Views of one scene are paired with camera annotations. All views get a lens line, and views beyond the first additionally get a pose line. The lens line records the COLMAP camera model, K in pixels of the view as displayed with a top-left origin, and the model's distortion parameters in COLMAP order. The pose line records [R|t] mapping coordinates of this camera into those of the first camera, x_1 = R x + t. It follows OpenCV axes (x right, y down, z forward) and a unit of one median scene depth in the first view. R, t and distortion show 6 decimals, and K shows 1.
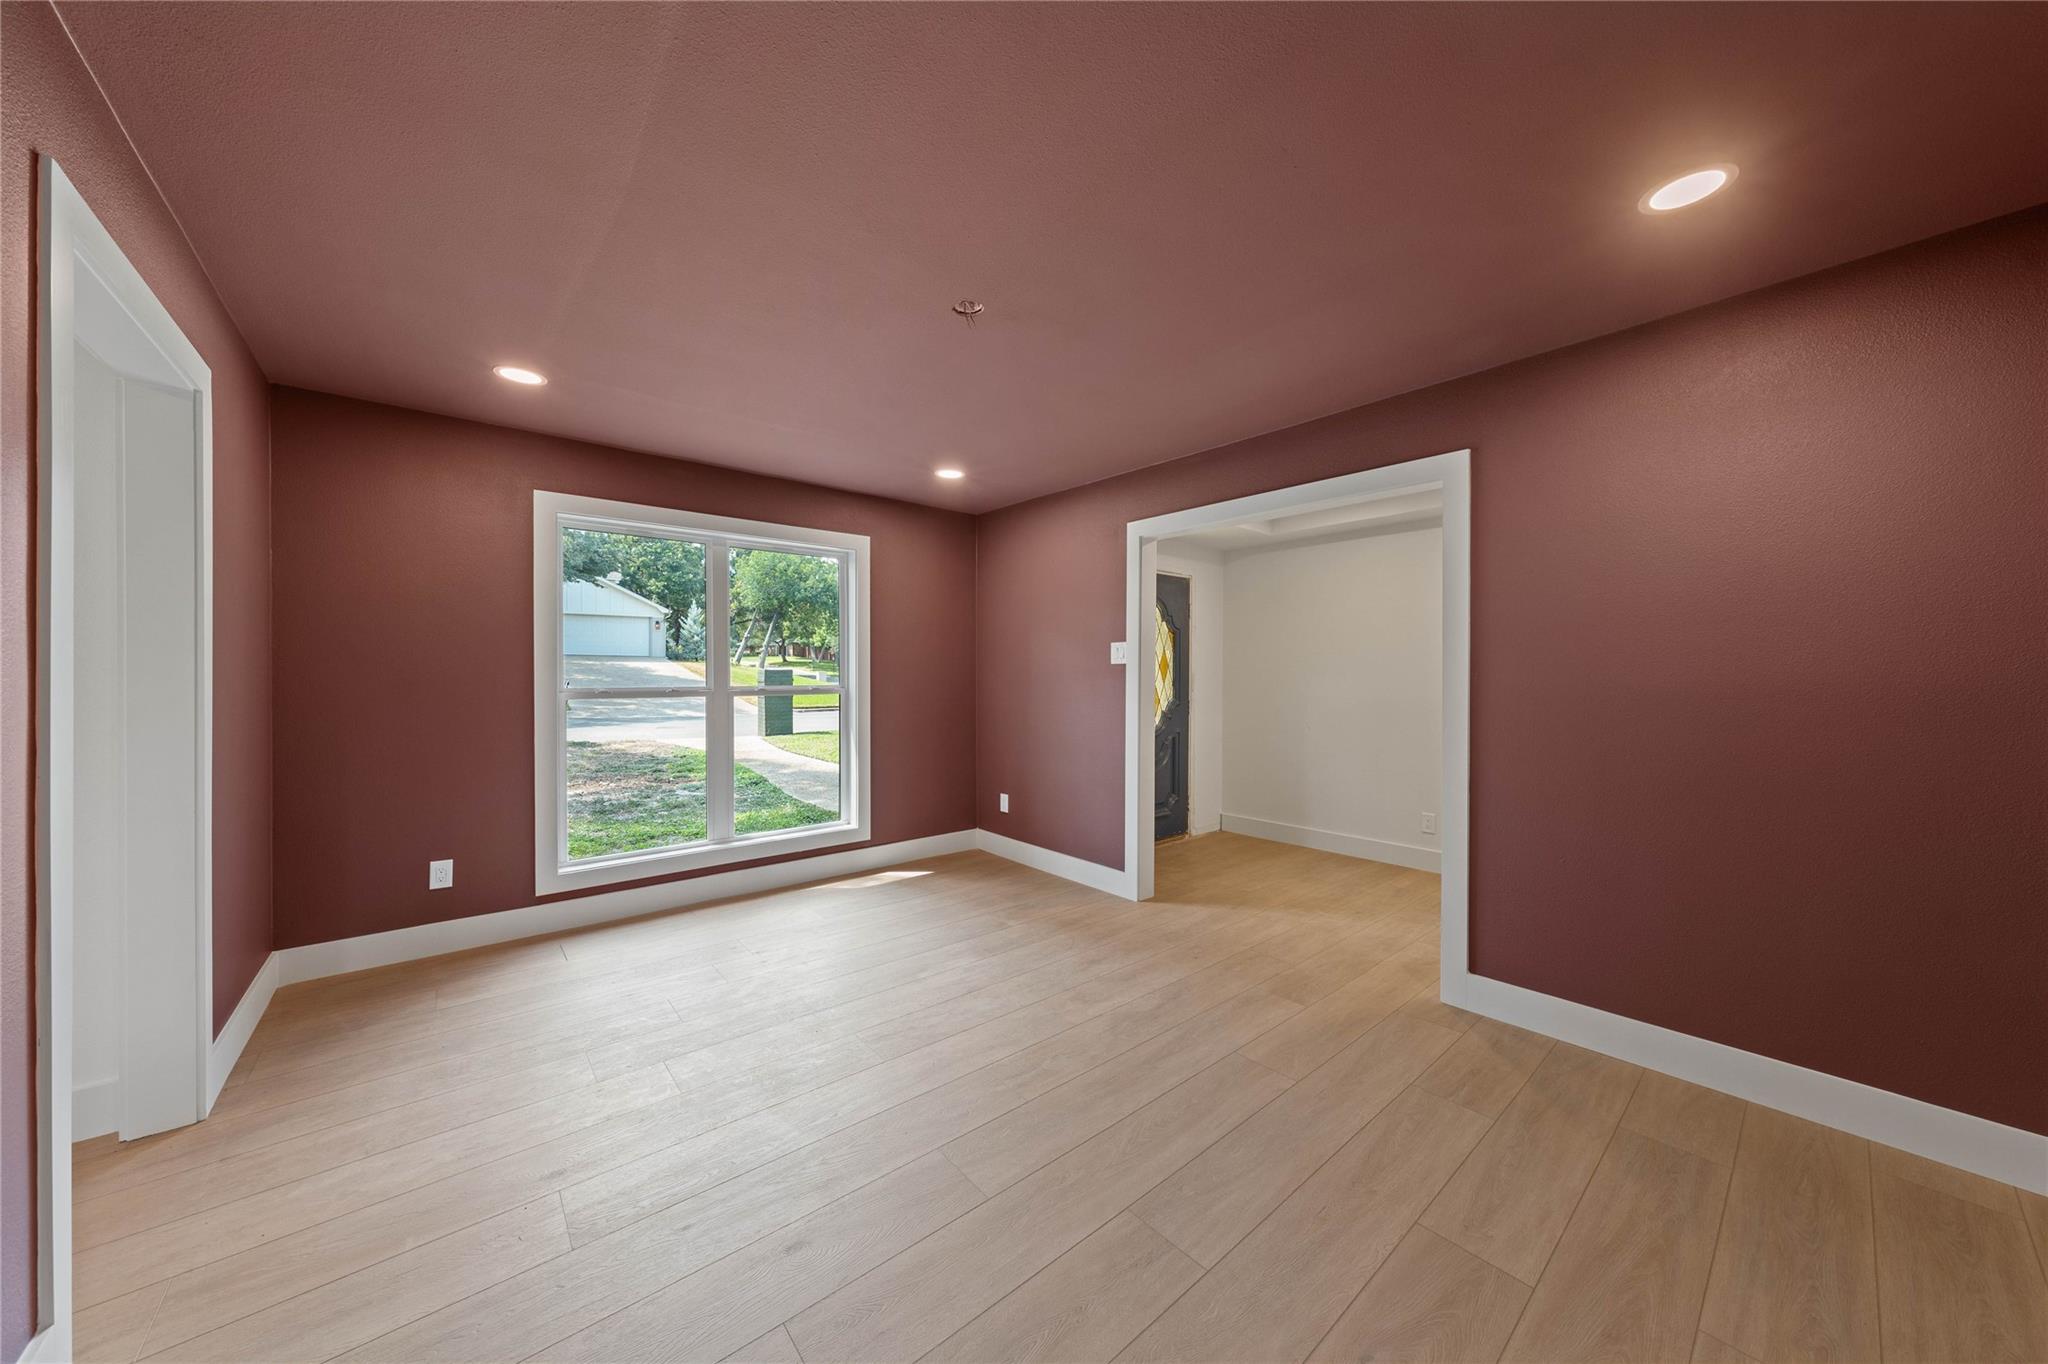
lens RADIAL K [[696.8, 0, 1028.8], [0, 696.8, 679.4], [0, 0, 1]] dist [0.000543, 0.000389]
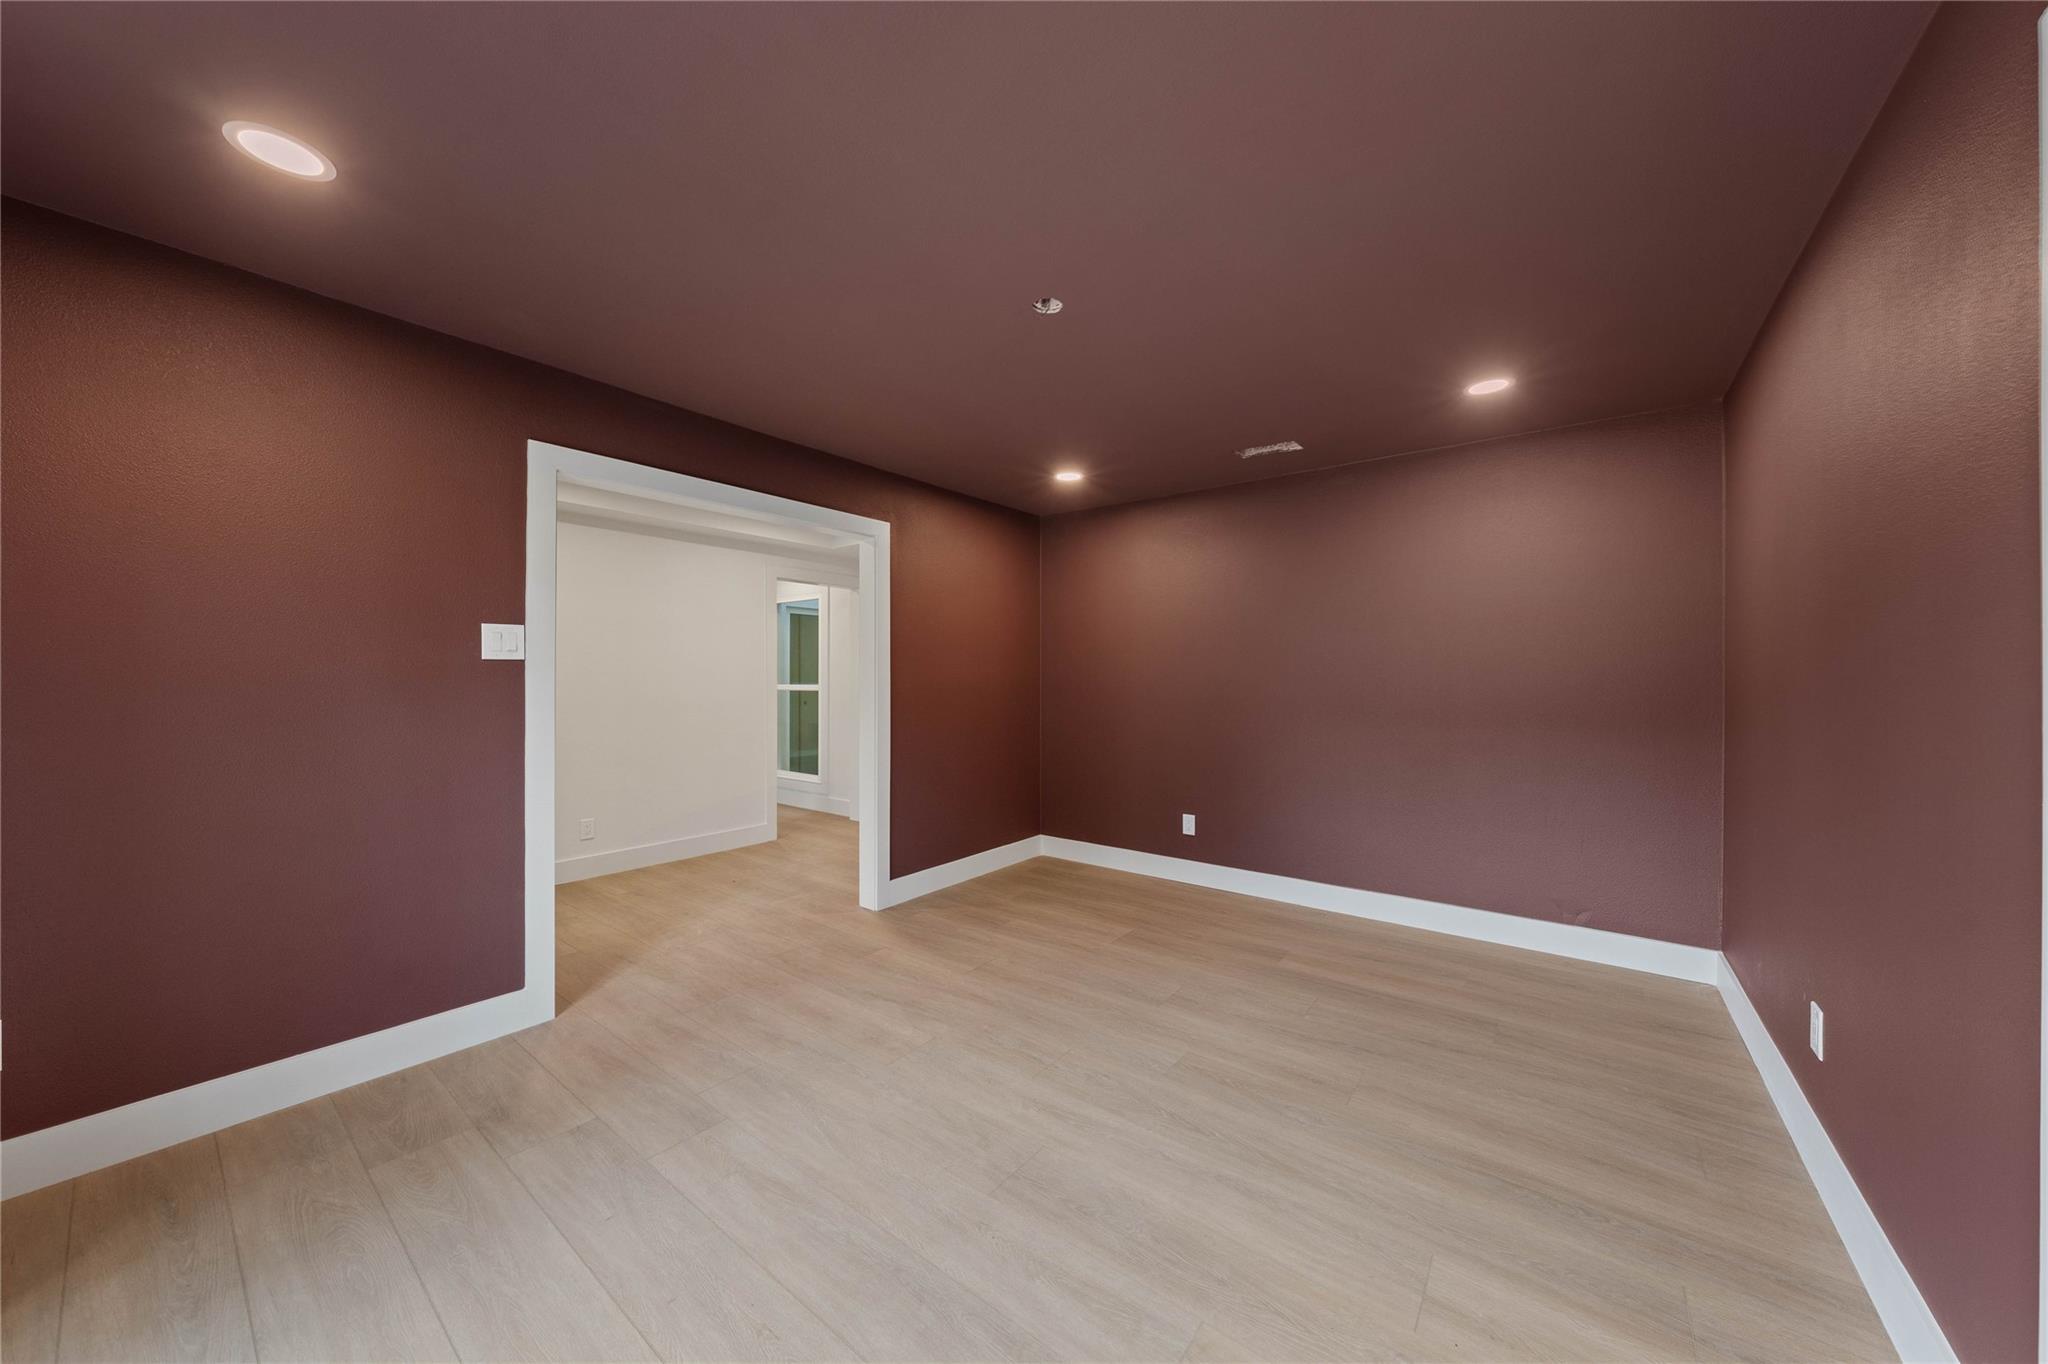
lens RADIAL K [[696.8, 0, 1028.8], [0, 696.8, 679.4], [0, 0, 1]] dist [0.000543, 0.000389]
pose [[-0.216148, -0.002164, 0.976358, -0.701186], [0.001834, 0.999995, 0.002623, -0.005643], [-0.976359, 0.002357, -0.216143, 0.833887]]
